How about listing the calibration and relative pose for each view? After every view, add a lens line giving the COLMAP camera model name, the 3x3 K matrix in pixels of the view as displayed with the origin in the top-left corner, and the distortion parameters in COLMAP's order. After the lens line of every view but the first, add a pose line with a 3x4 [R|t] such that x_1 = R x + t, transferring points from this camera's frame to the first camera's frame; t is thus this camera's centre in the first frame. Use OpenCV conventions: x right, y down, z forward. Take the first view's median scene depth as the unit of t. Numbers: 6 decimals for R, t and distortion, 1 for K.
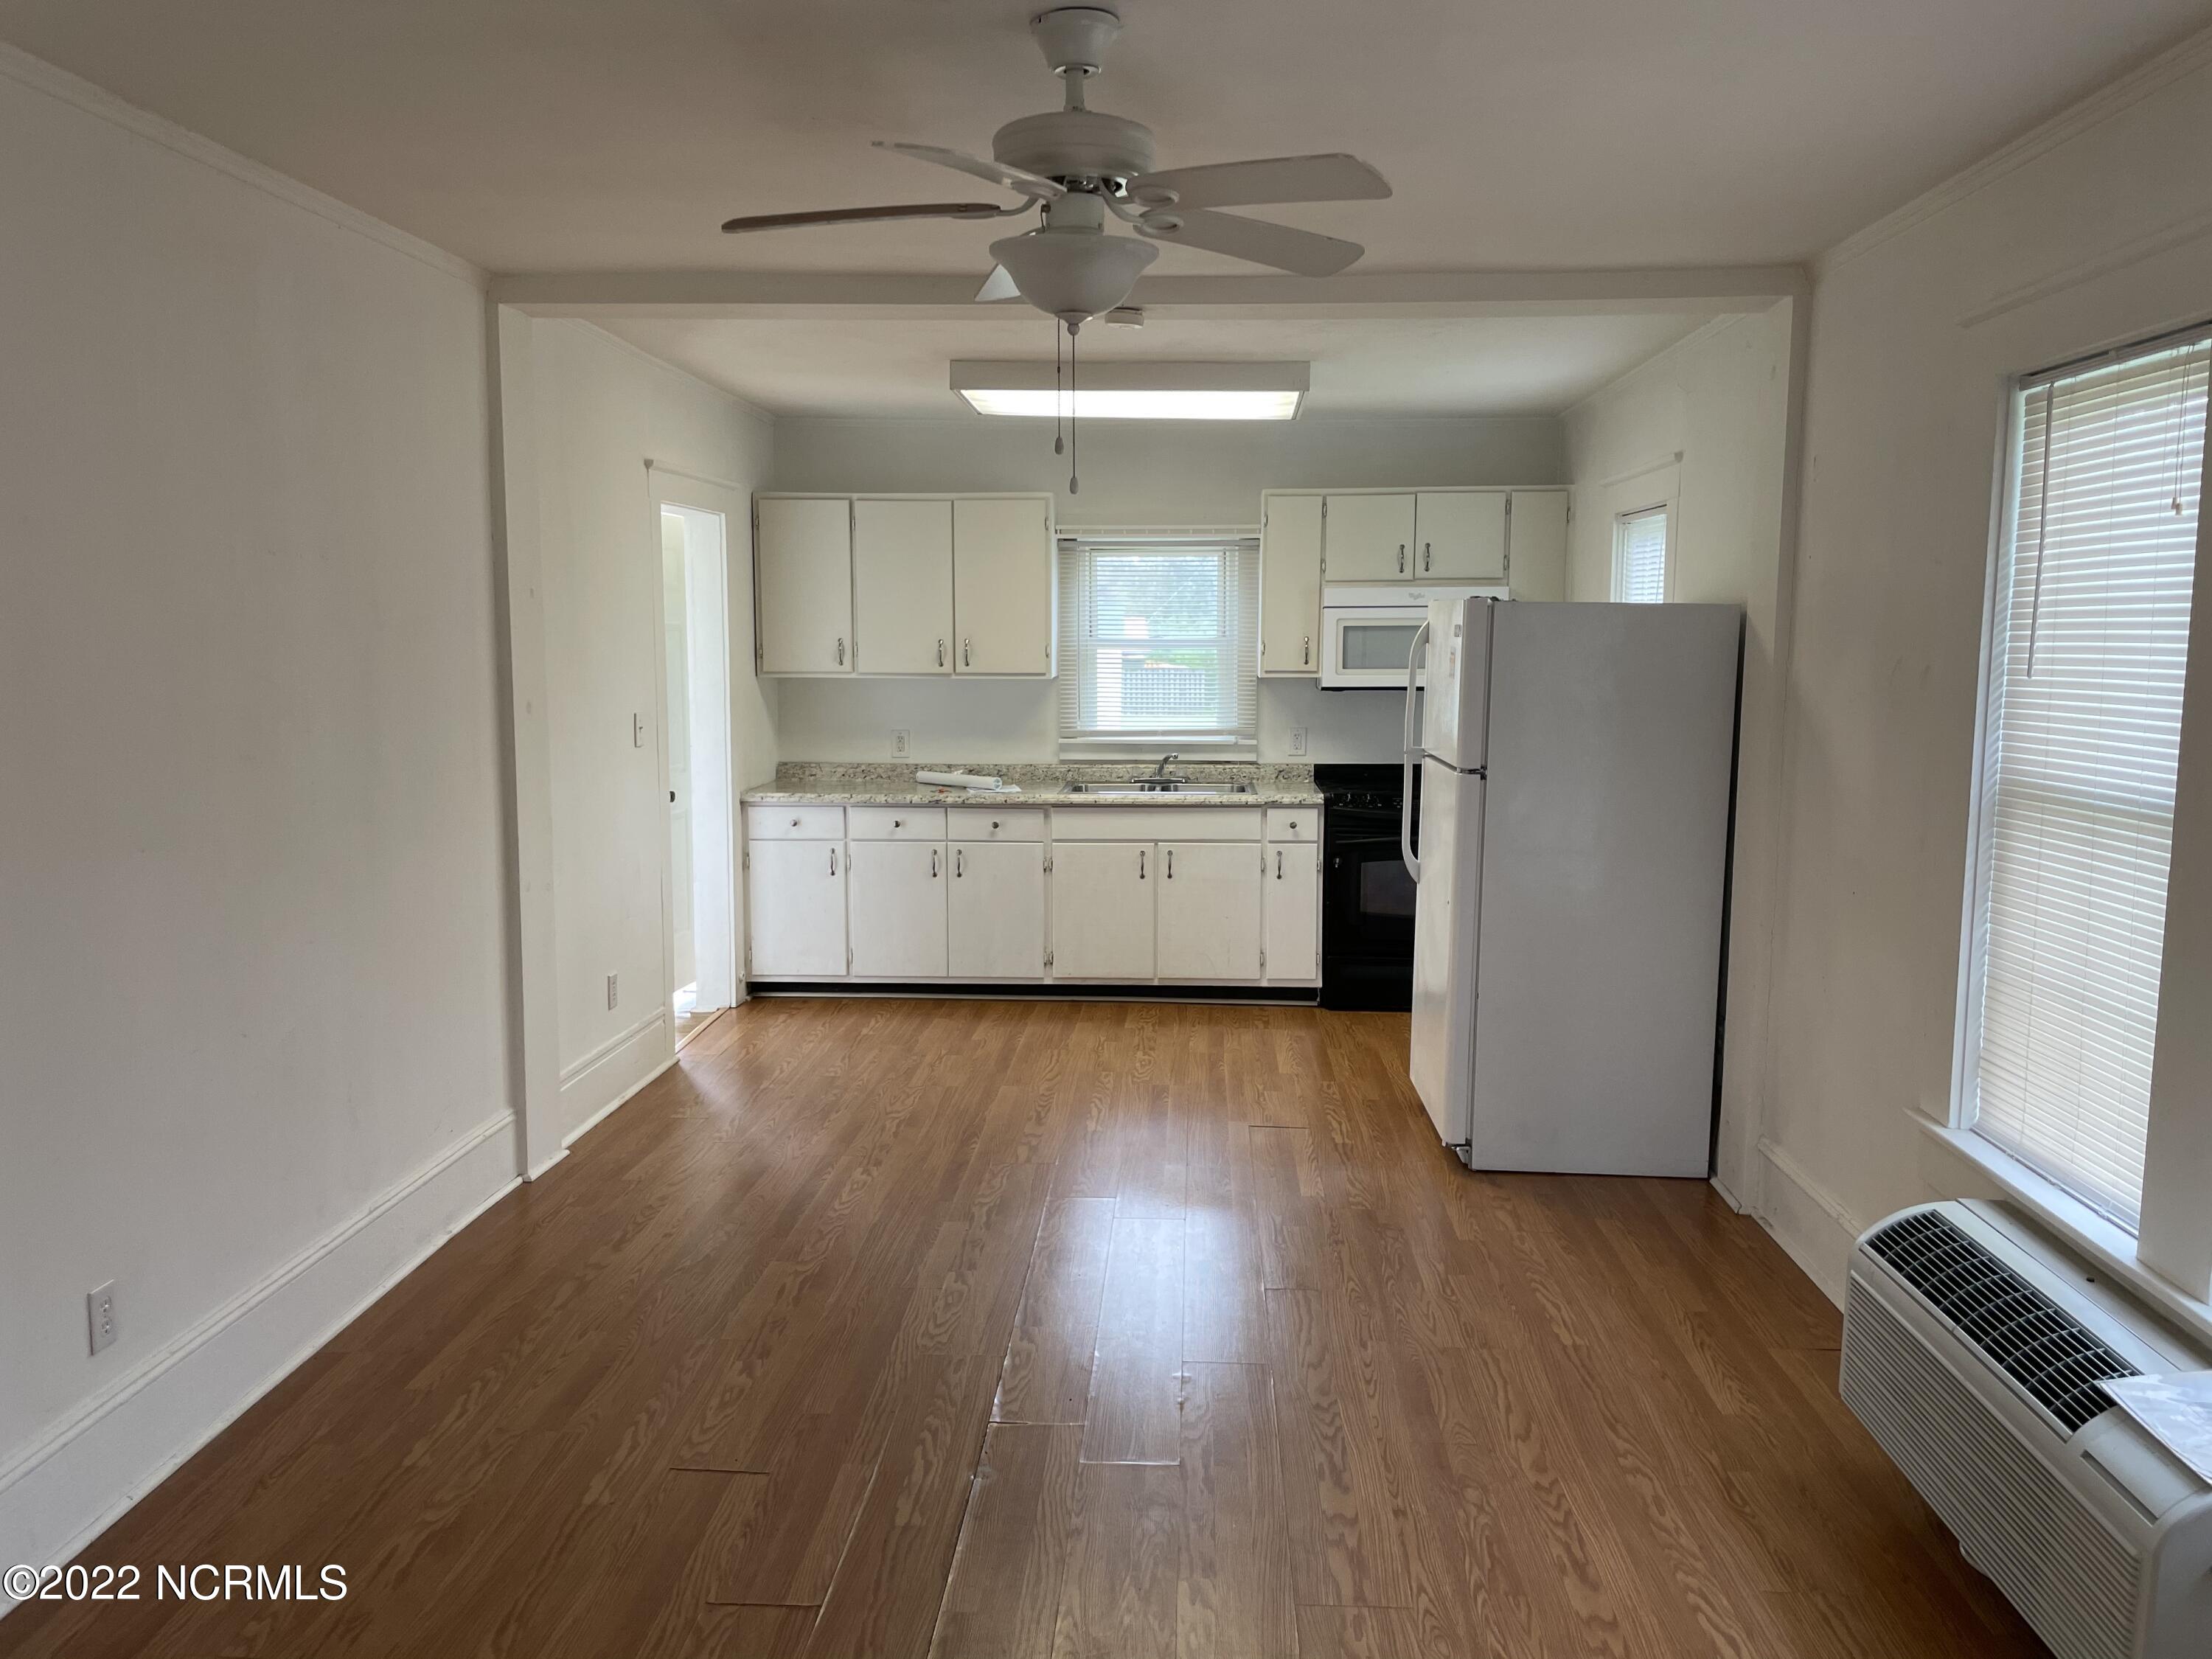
lens RADIAL K [[1688.4, 0, 1089.5], [0, 1688.4, 822.8], [0, 0, 1]] dist [0.071670, -0.080574]
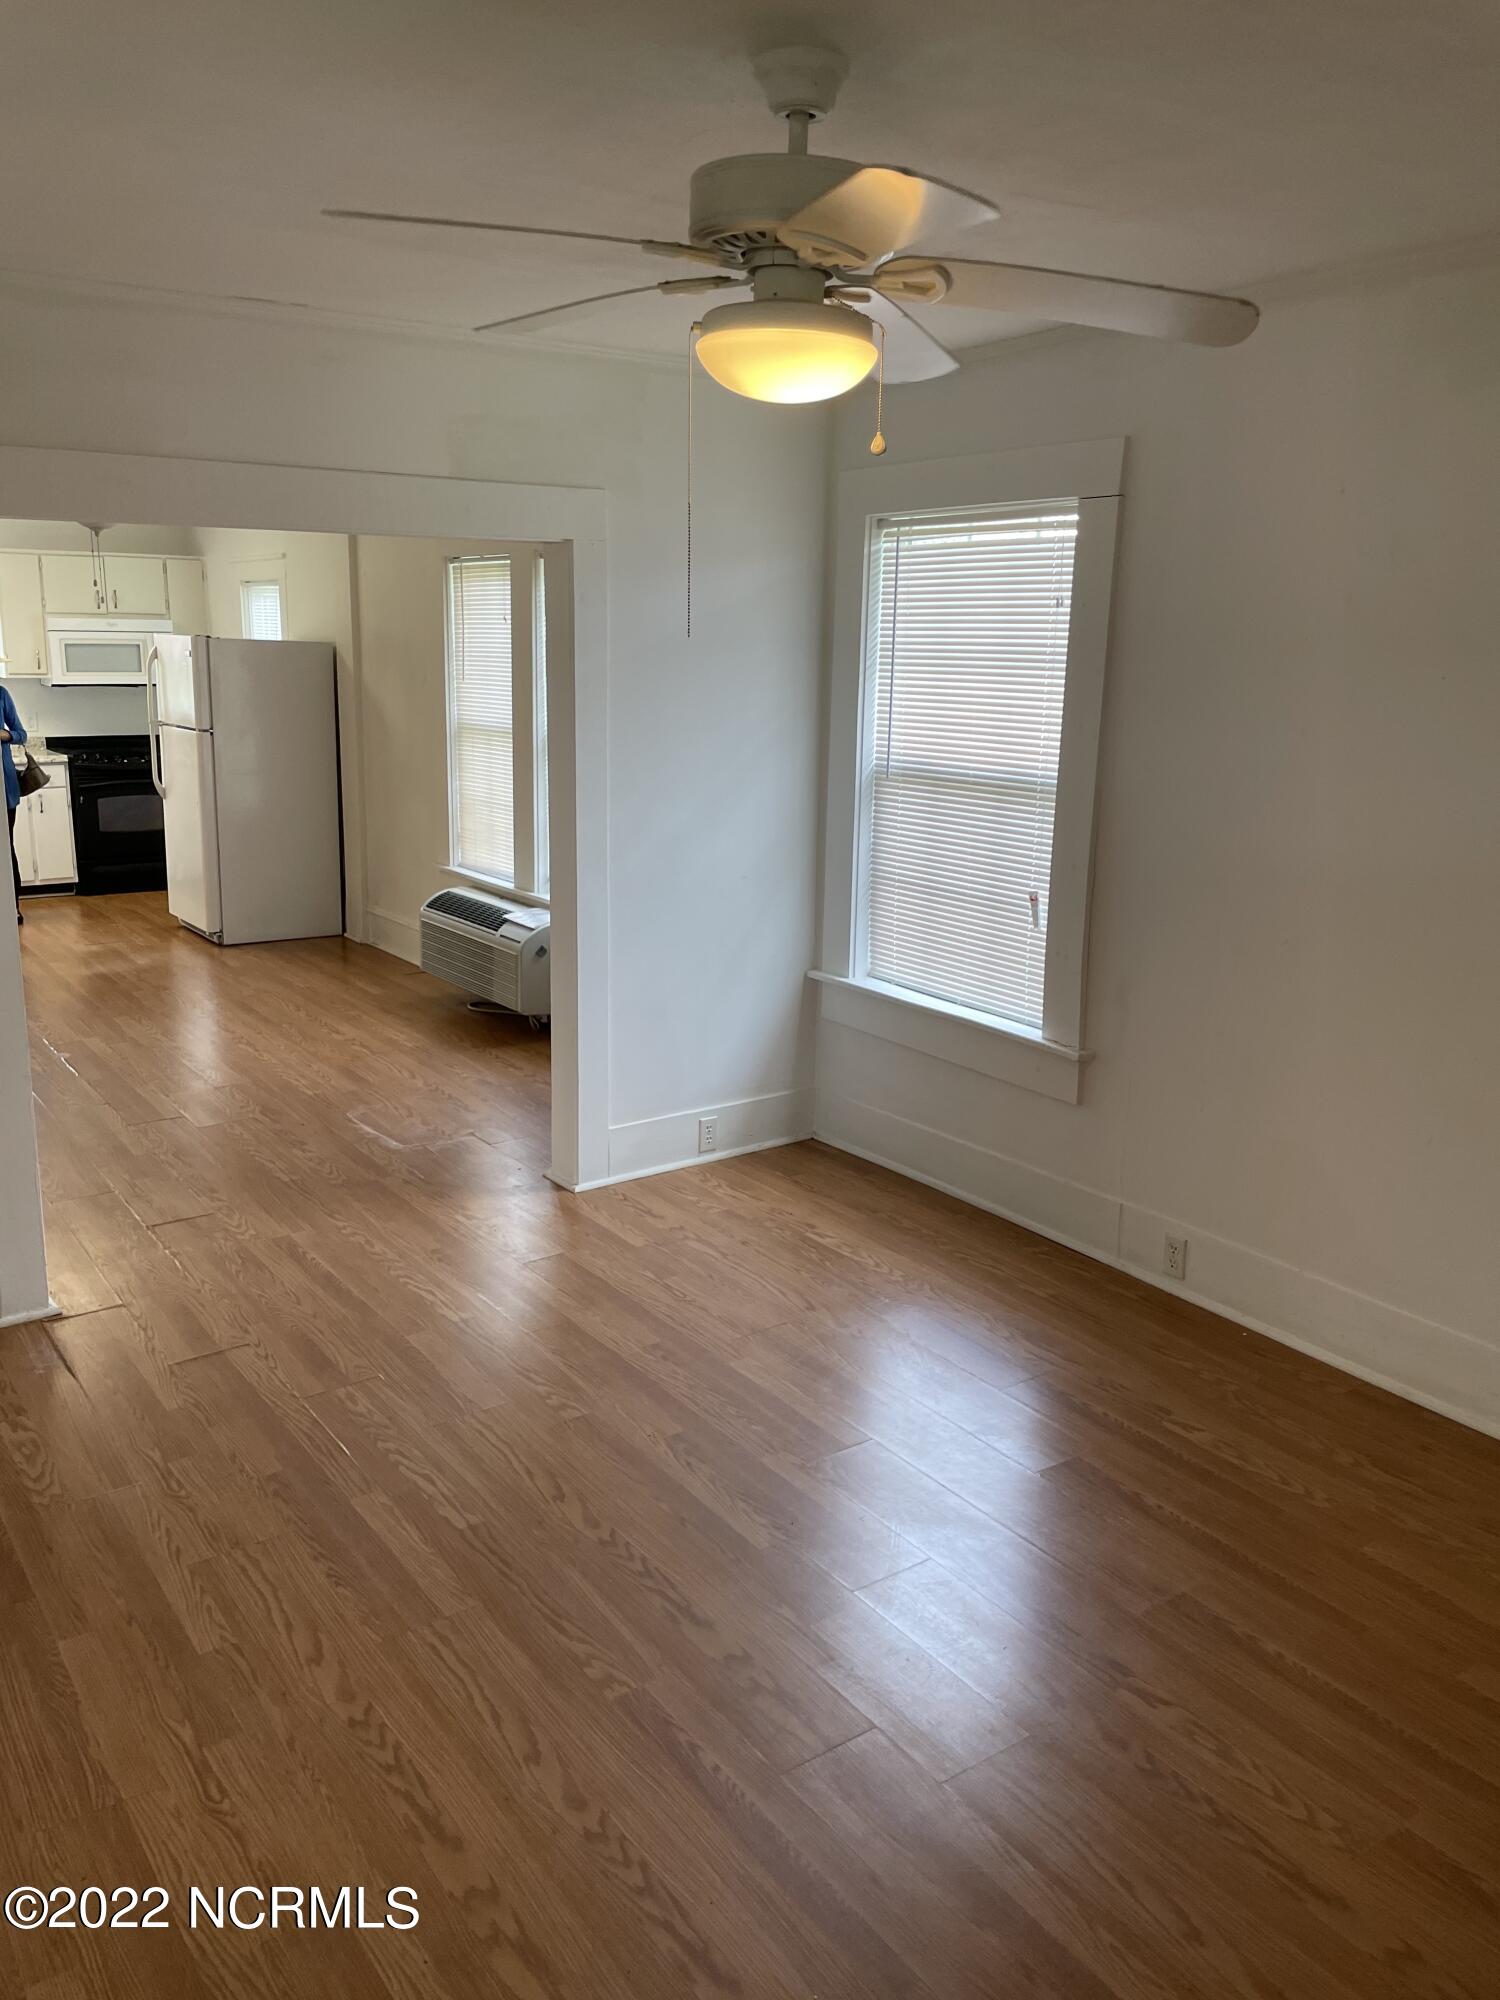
lens RADIAL K [[1526.6, 0, 741.5], [0, 1526.6, 1000.7], [0, 0, 1]] dist [0.071670, -0.080574]
pose [[0.780541, -0.131151, 0.611191, -0.269555], [0.055985, 0.988480, 0.140613, 0.040410], [-0.622592, -0.075537, 0.778892, -0.492374]]
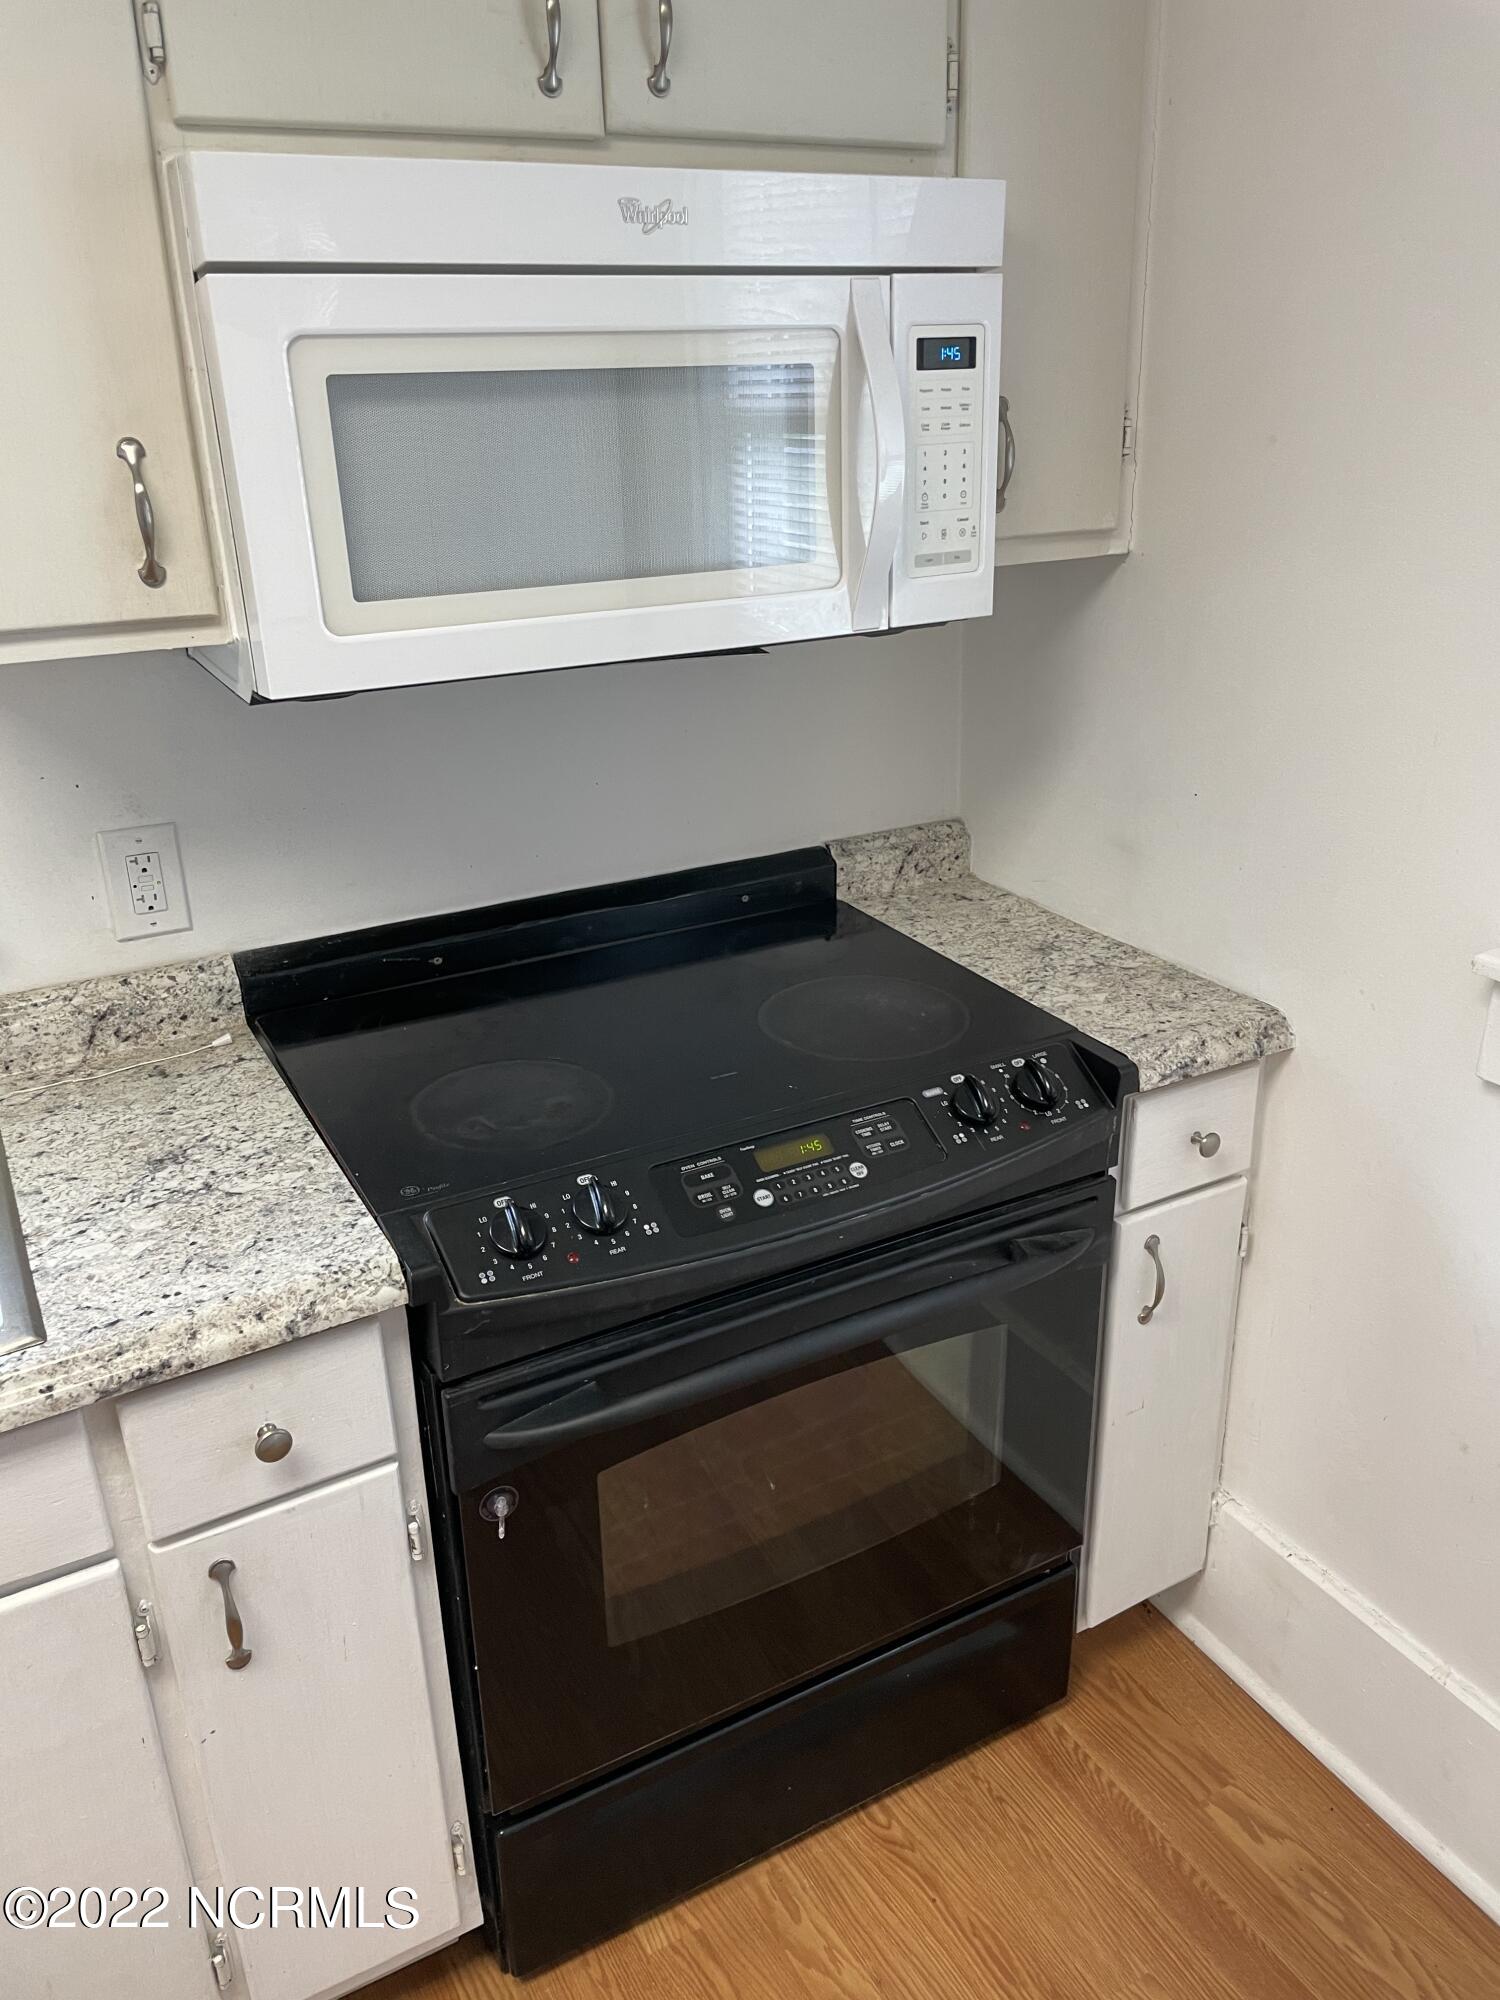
lens RADIAL K [[1526.6, 0, 760.2], [0, 1526.6, 968.0], [0, 0, 1]] dist [0.071670, -0.080574]
pose [[0.839302, -0.218145, 0.497981, 0.089821], [0.090366, 0.959204, 0.267884, -0.095231], [-0.536102, -0.179835, 0.824775, 0.825185]]
